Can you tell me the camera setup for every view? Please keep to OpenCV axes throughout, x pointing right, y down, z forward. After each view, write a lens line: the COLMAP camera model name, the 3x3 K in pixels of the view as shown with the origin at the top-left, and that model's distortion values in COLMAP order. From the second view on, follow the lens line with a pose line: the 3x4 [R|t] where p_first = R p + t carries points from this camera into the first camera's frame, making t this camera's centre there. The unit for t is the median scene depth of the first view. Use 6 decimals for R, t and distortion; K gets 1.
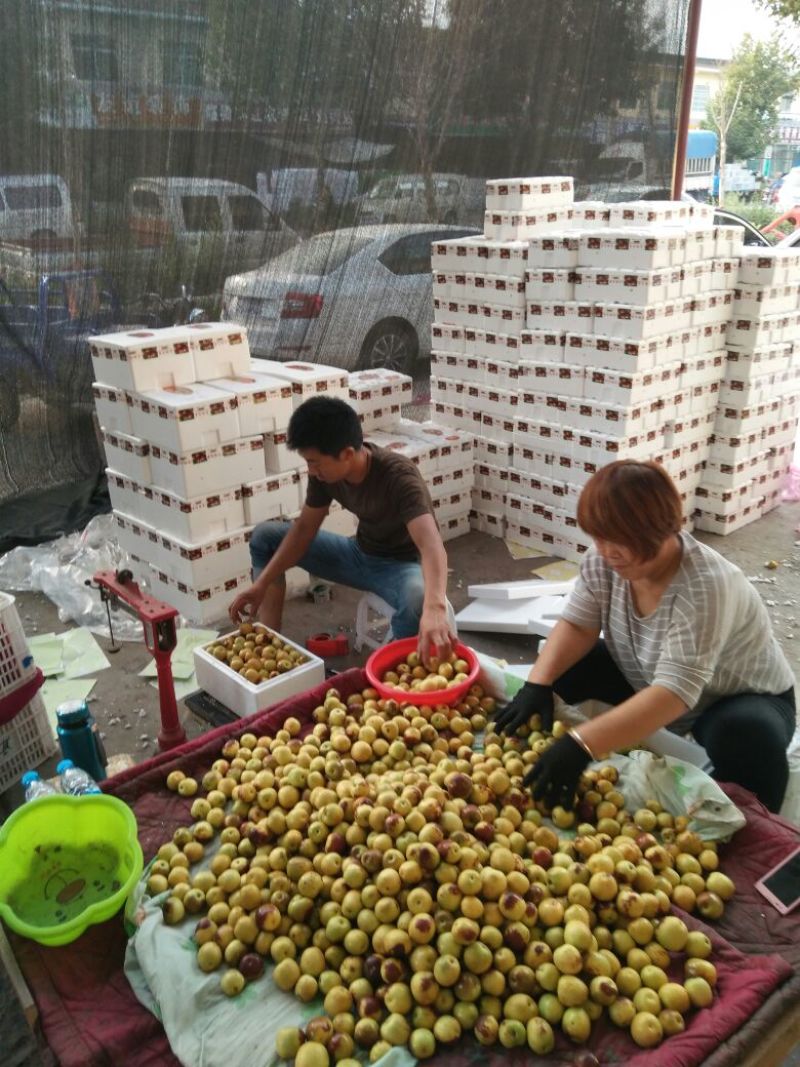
lens RADIAL K [[754.4, 0, 400.0], [0, 754.4, 533.5], [0, 0, 1]] dist [0.079394, -0.099141]
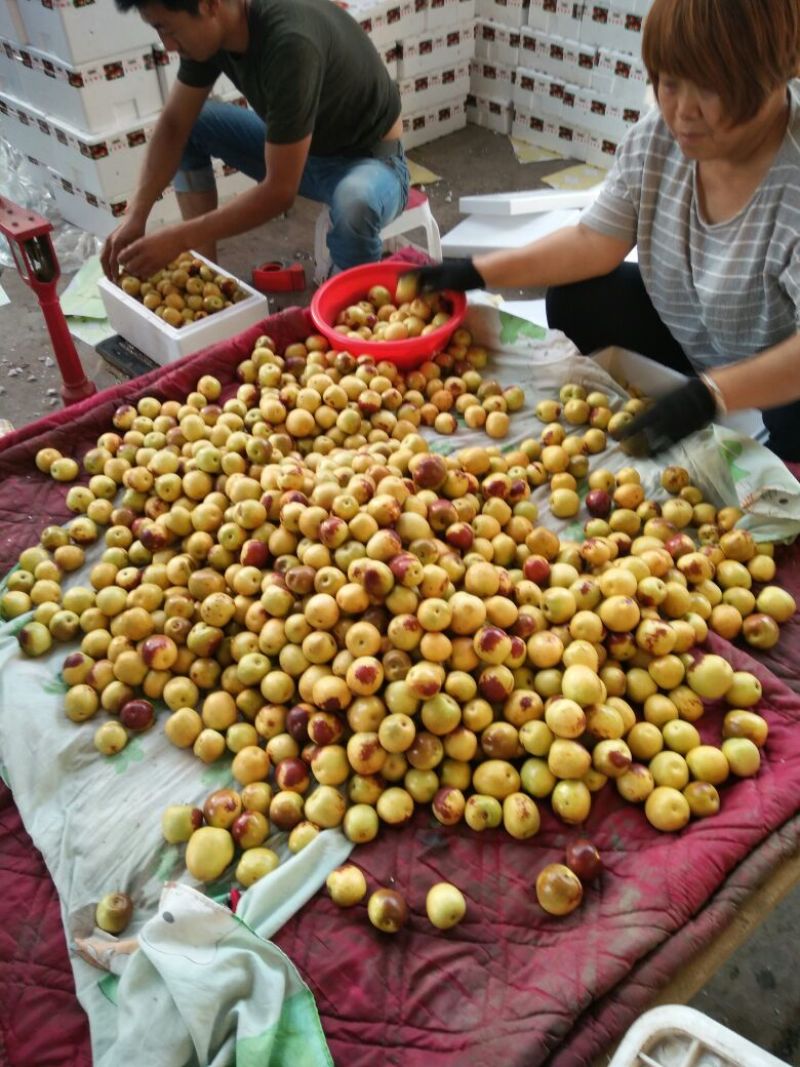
lens RADIAL K [[754.4, 0, 400.0], [0, 754.4, 533.5], [0, 0, 1]] dist [0.079394, -0.099141]
pose [[0.999928, -0.005254, 0.010748, 0.046127], [-0.000112, 0.894241, 0.447586, 0.065709], [-0.011963, -0.447555, 0.894176, 0.357145]]
